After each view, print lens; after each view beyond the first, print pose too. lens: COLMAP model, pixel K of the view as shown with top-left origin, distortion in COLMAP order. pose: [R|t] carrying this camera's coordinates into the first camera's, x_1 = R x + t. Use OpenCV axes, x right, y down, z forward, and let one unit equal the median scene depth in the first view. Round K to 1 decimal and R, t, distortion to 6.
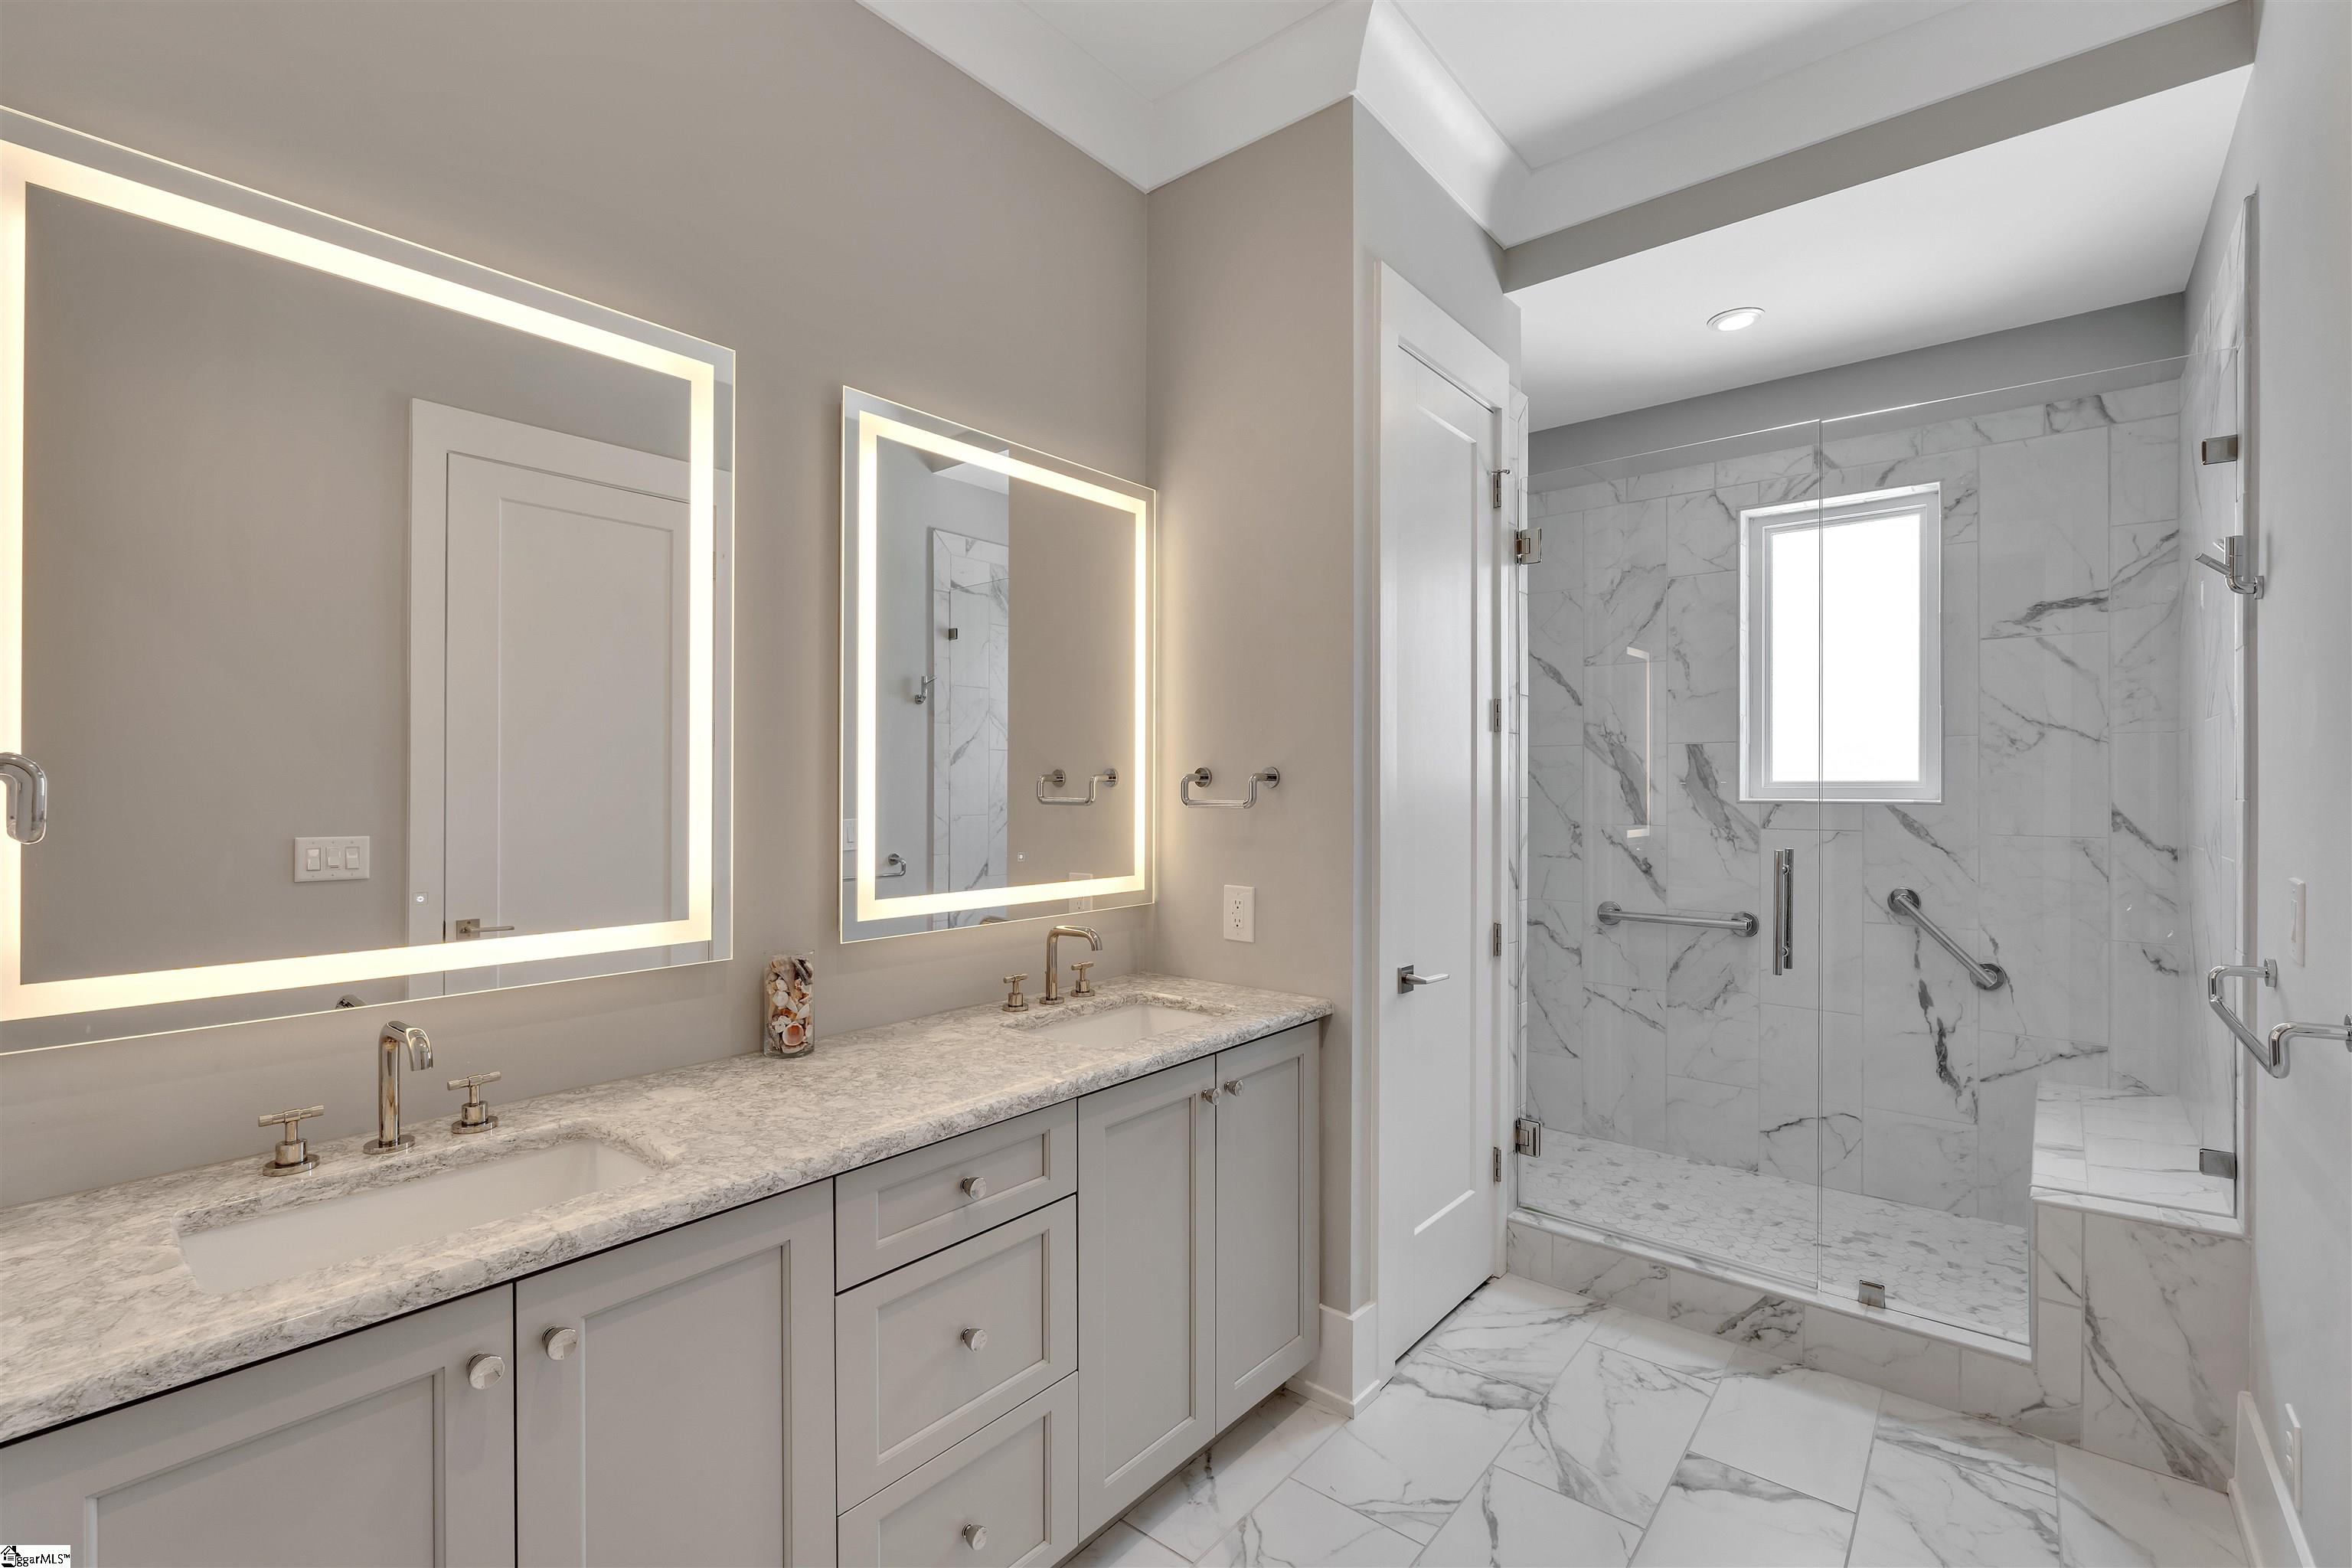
lens RADIAL K [[1043.2, 0, 1160.4], [0, 1043.2, 780.9], [0, 0, 1]] dist [-0.012577, 0.001586]
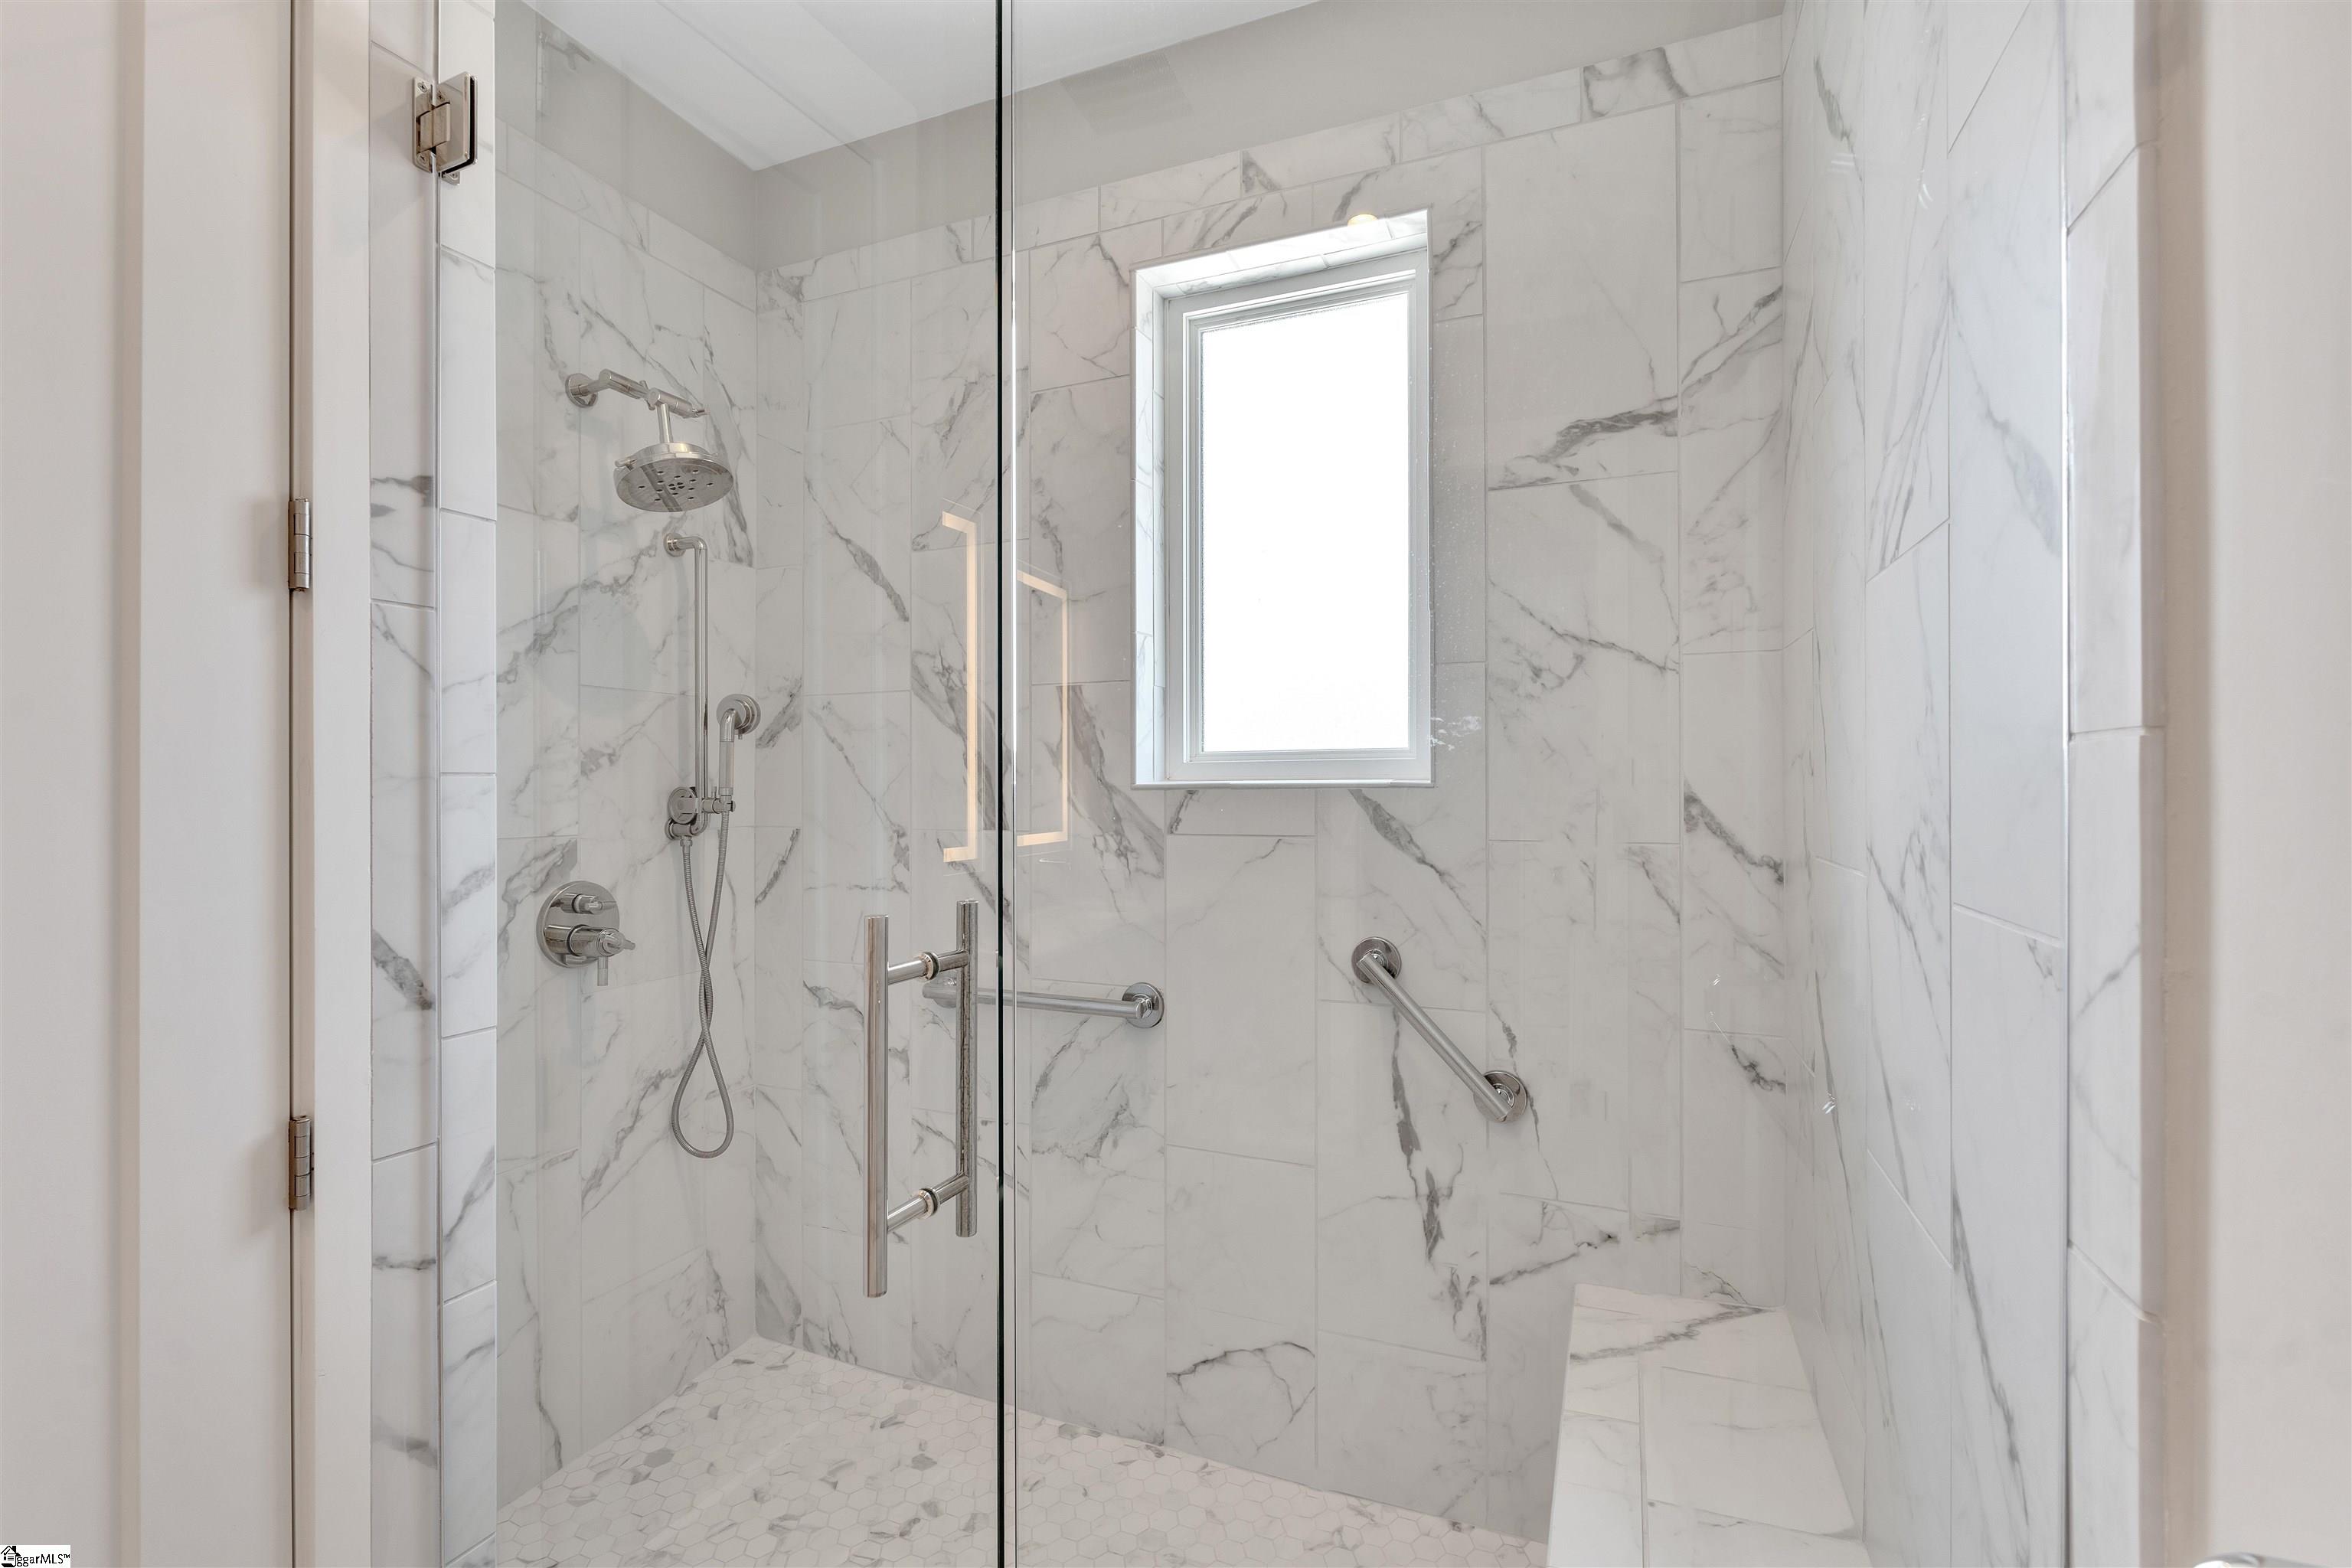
lens RADIAL K [[1043.2, 0, 1179.9], [0, 1043.2, 783.3], [0, 0, 1]] dist [-0.012577, 0.001586]
pose [[0.957114, -0.009019, 0.289570, 0.469101], [0.007020, 0.999944, 0.007940, 0.015557], [-0.289625, -0.005566, 0.957124, 0.510471]]
